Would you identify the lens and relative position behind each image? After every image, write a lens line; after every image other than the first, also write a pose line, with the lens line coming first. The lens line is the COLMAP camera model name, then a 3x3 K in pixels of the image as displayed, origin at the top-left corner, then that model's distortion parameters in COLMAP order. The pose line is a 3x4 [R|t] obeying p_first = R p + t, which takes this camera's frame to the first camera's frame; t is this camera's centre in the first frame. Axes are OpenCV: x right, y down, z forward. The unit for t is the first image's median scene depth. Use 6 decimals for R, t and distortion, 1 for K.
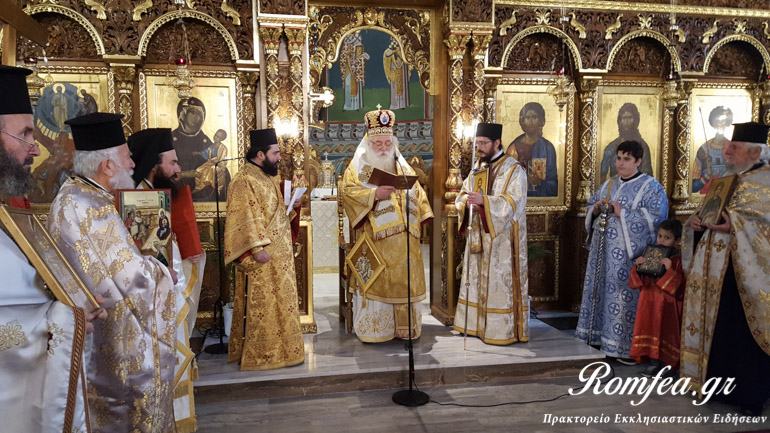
lens RADIAL K [[588.7, 0, 374.9], [0, 588.7, 215.5], [0, 0, 1]] dist [0.062142, -0.085233]
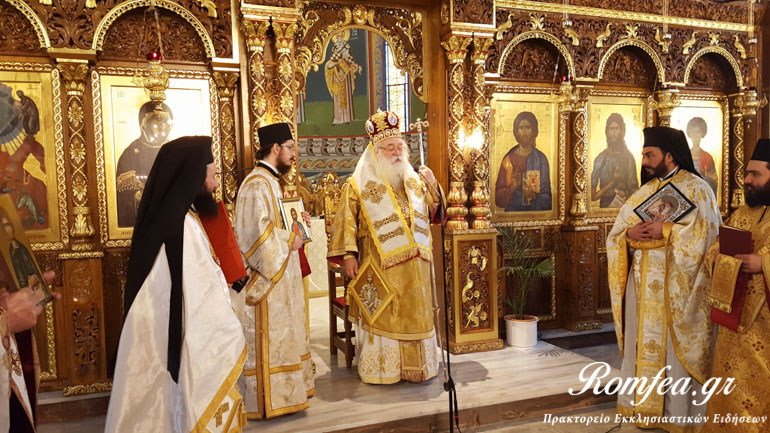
lens RADIAL K [[588.5, 0, 386.2], [0, 588.5, 221.7], [0, 0, 1]] dist [0.053792, -0.085200]
pose [[0.986136, -0.023796, 0.164226, -0.126119], [0.026741, 0.999518, -0.015745, -0.006313], [-0.163772, 0.019918, 0.986297, 0.116162]]
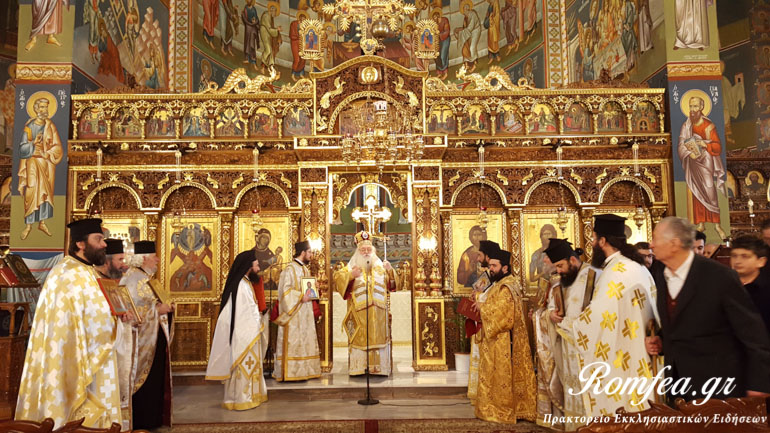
lens RADIAL K [[586.3, 0, 385.0], [0, 586.3, 216.5], [0, 0, 1]] dist [0.178950, -0.000373]
pose [[0.984390, -0.023216, -0.174462, 0.327772], [-0.006596, 0.985700, -0.168383, 0.050619], [0.175876, 0.166905, 0.970160, -0.590217]]
